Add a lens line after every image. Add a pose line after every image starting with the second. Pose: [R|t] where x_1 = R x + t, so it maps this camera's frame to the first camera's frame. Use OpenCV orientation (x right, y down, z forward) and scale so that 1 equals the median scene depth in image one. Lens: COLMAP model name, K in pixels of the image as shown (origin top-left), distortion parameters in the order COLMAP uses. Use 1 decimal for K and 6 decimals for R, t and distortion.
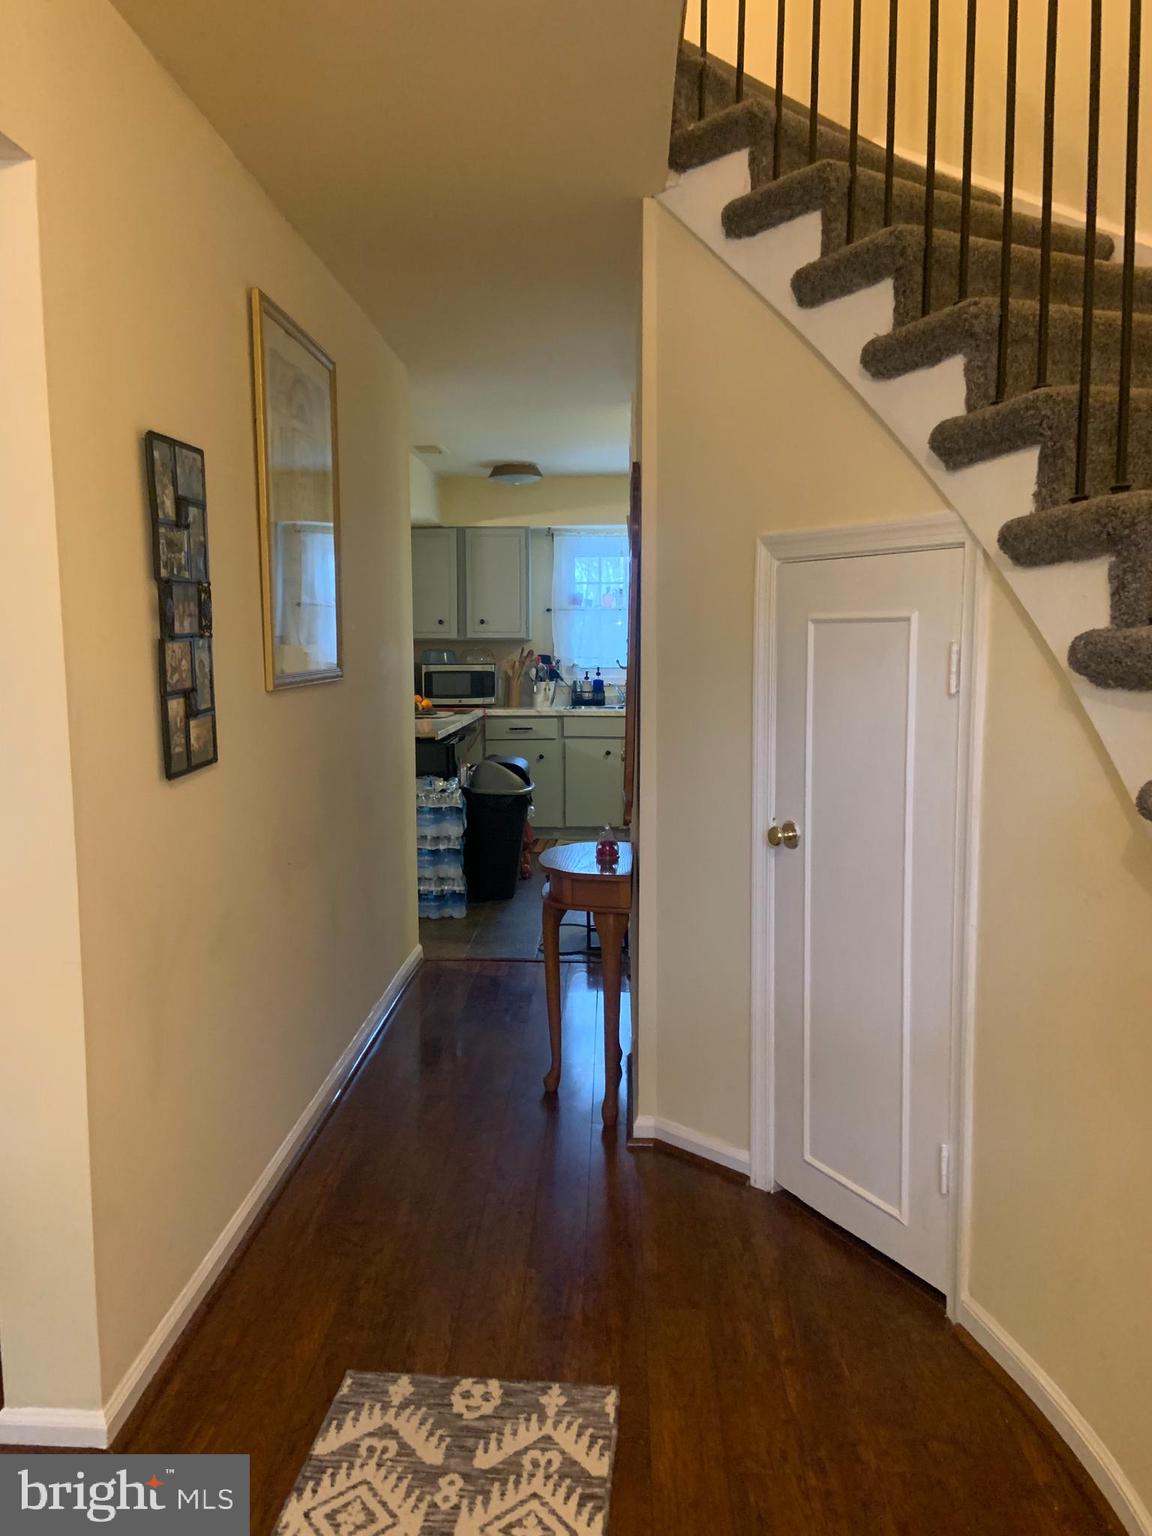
lens RADIAL K [[1129.1, 0, 571.5], [0, 1129.1, 768.2], [0, 0, 1]] dist [0.115024, -0.137202]
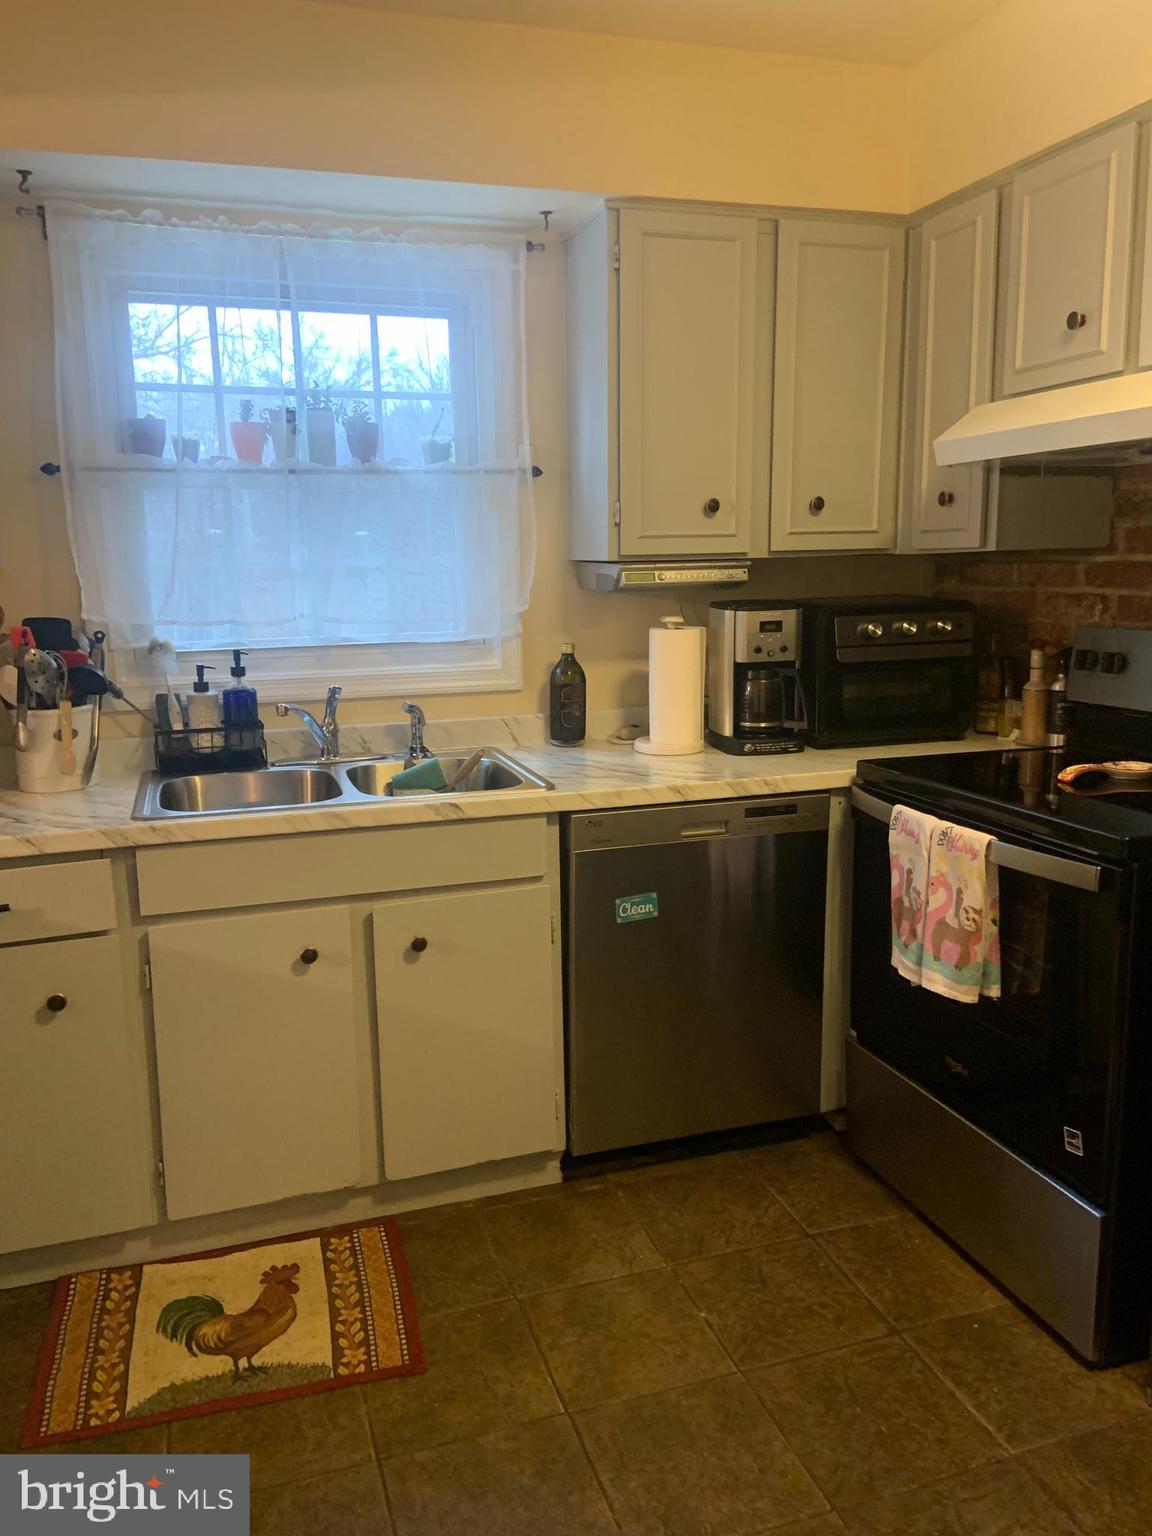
lens RADIAL K [[1148.9, 0, 577.3], [0, 1148.9, 747.6], [0, 0, 1]] dist [0.129130, -0.154844]
pose [[0.930719, -0.067120, 0.359524, -0.012248], [0.047460, 0.996869, 0.063245, -0.135979], [-0.362643, -0.041800, 0.930990, 1.136668]]
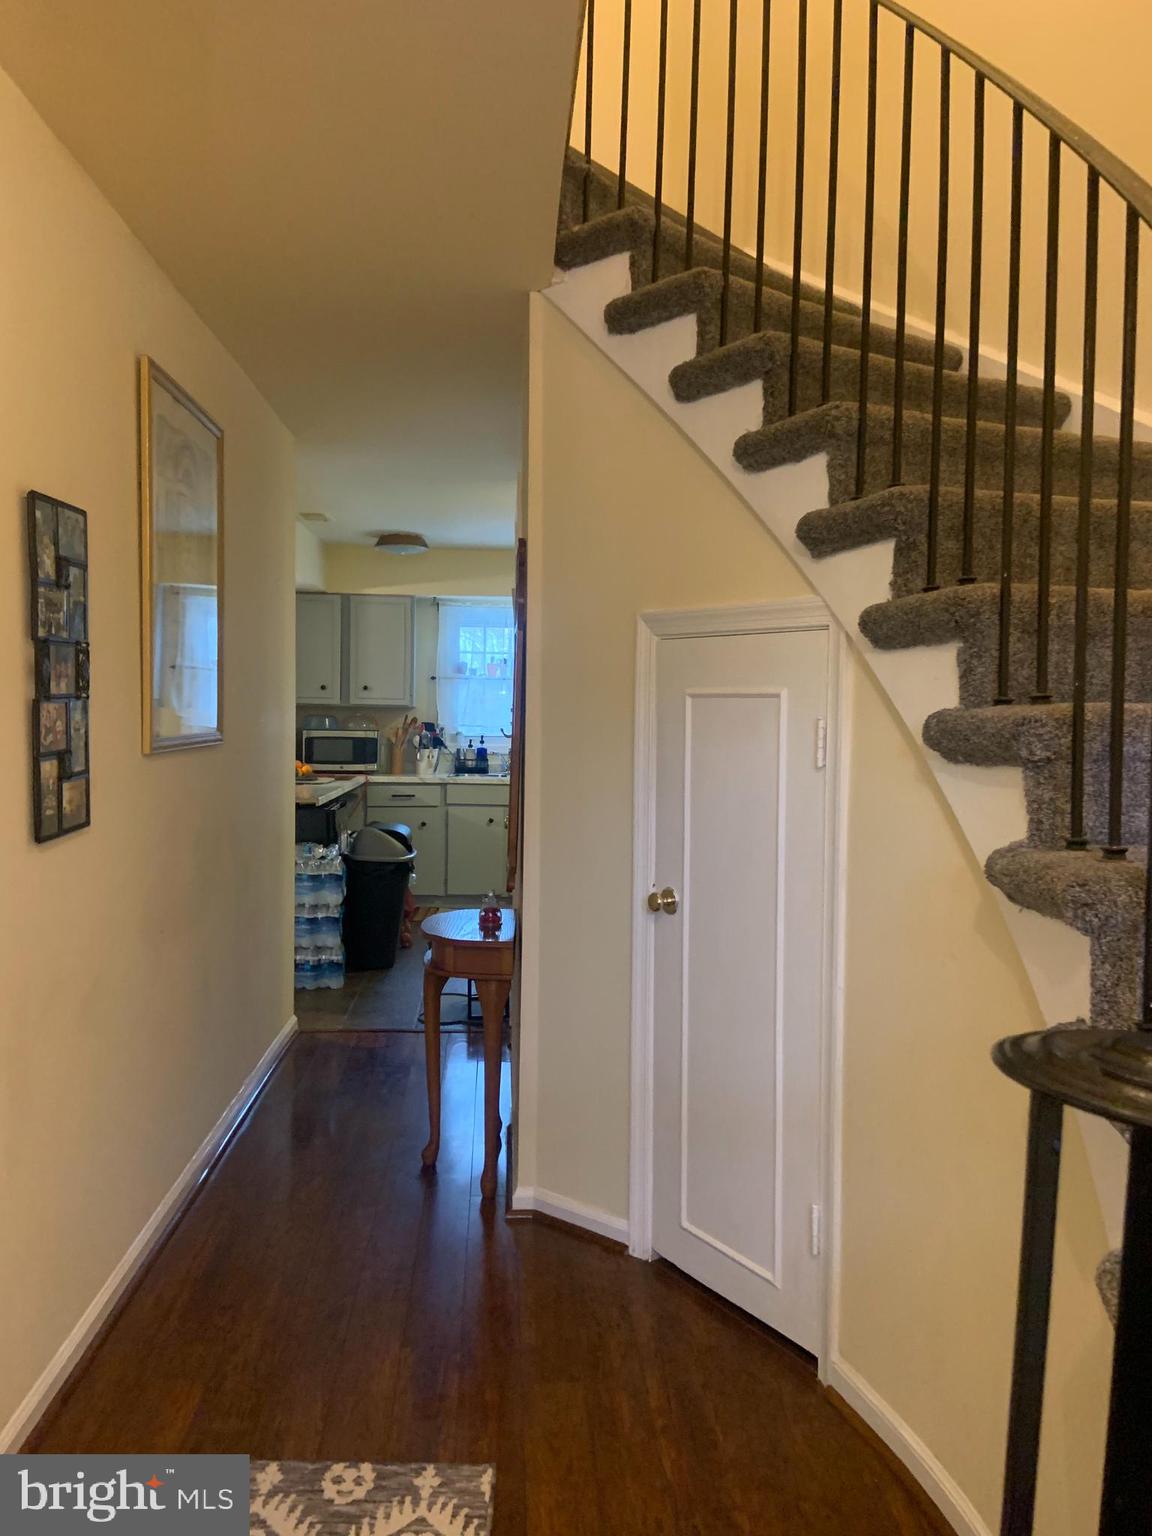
lens RADIAL K [[1142.0, 0, 576.0], [0, 1142.0, 768.0], [0, 0, 1]] dist [0.127084, -0.145633]
pose [[0.994046, 0.013613, 0.108107, -0.004965], [-0.006918, 0.998048, -0.062071, 0.003505], [-0.108741, 0.060954, 0.992200, -0.028302]]
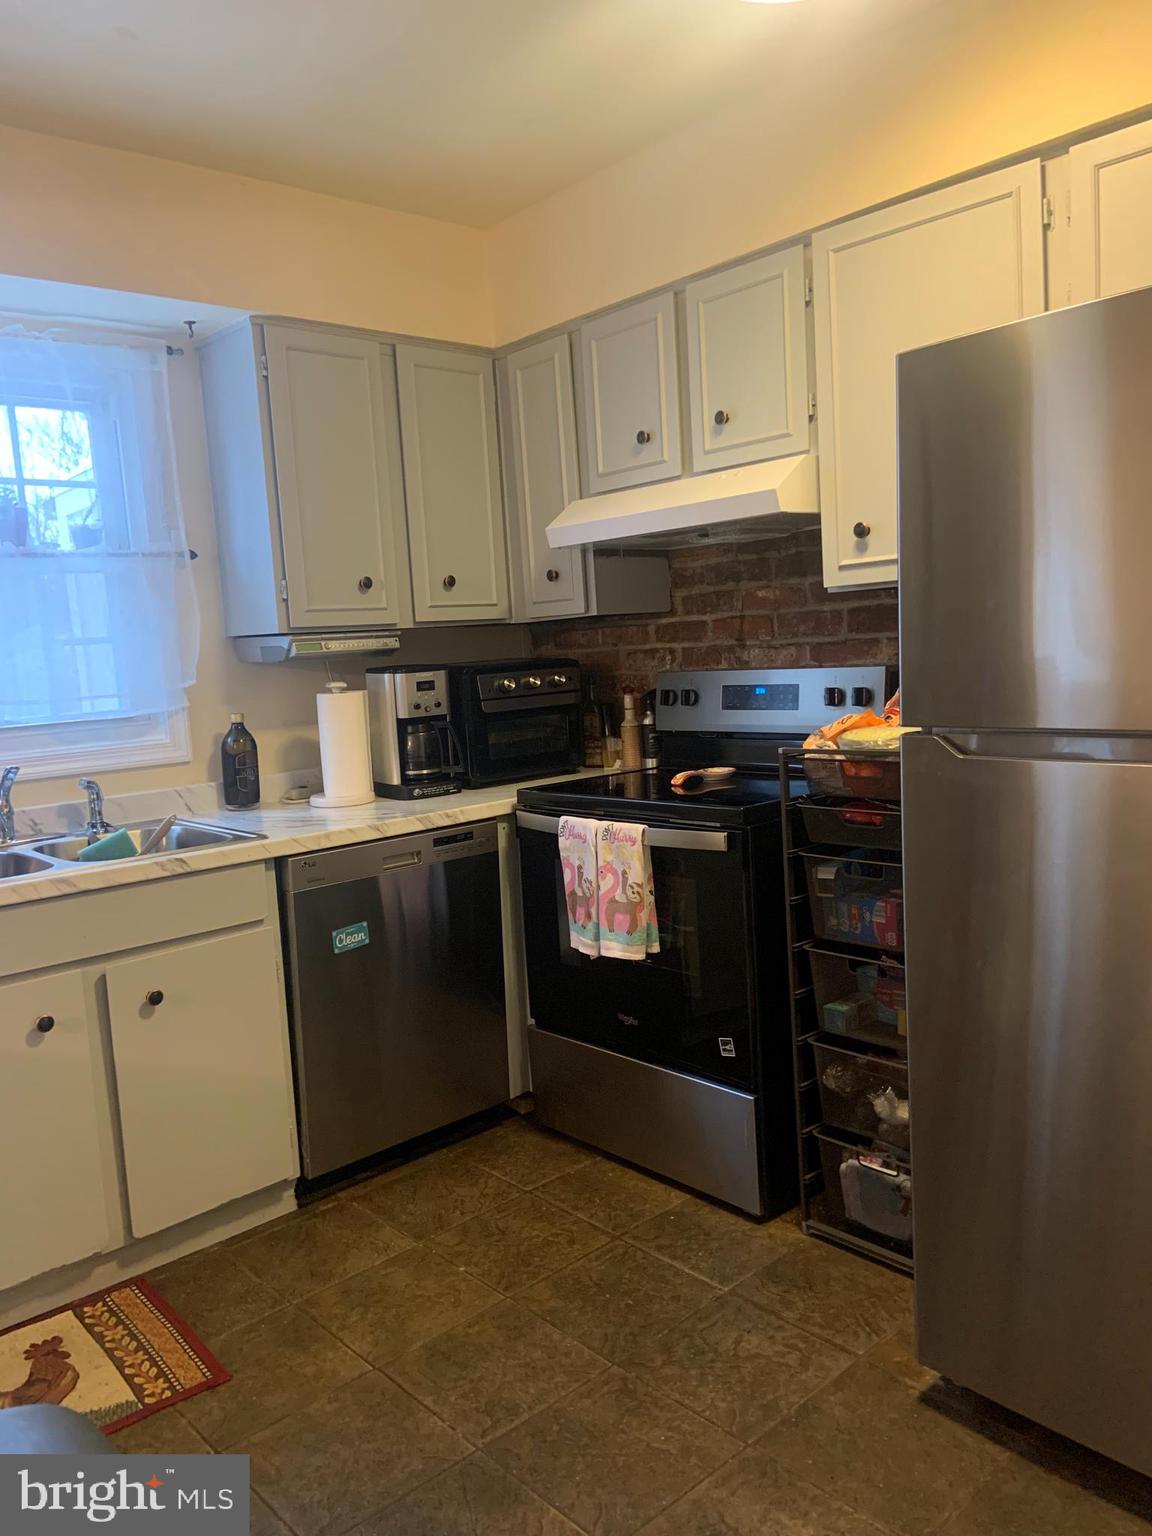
lens RADIAL K [[1142.0, 0, 576.0], [0, 1142.0, 768.0], [0, 0, 1]] dist [0.127084, -0.145633]
pose [[0.703490, -0.114425, 0.701434, -0.124871], [0.131074, 0.990913, 0.030189, -0.115679], [-0.698514, 0.070702, 0.712095, 1.111645]]
